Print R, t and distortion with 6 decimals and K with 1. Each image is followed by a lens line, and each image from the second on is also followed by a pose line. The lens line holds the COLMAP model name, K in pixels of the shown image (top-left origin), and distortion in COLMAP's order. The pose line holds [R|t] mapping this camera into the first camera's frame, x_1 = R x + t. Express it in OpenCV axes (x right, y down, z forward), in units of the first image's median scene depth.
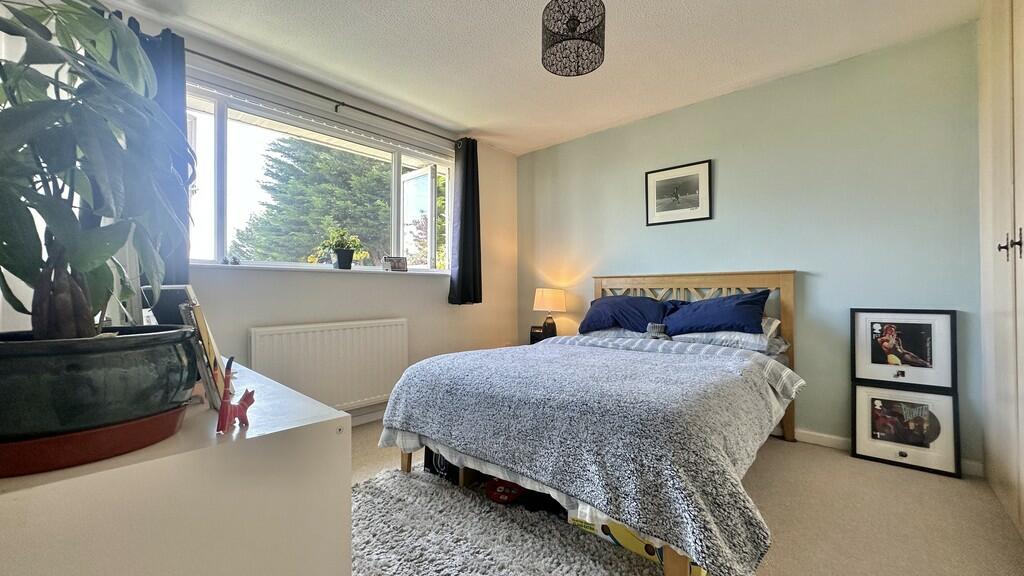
lens RADIAL K [[410.4, 0, 512.0], [0, 410.4, 288.2], [0, 0, 1]] dist [-0.001318, 0.000586]
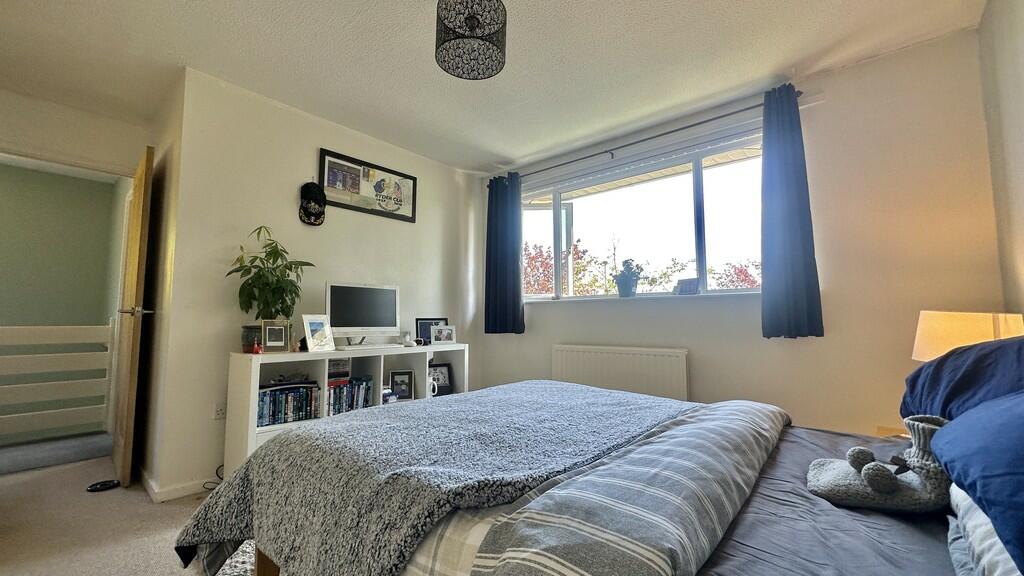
lens RADIAL K [[410.4, 0, 512.4], [0, 410.4, 286.5], [0, 0, 1]] dist [-0.001318, 0.000586]
pose [[0.014744, -0.076584, -0.996954, 0.560926], [0.003527, 0.997060, -0.076540, 0.007432], [0.999885, -0.002388, 0.014971, 0.589133]]
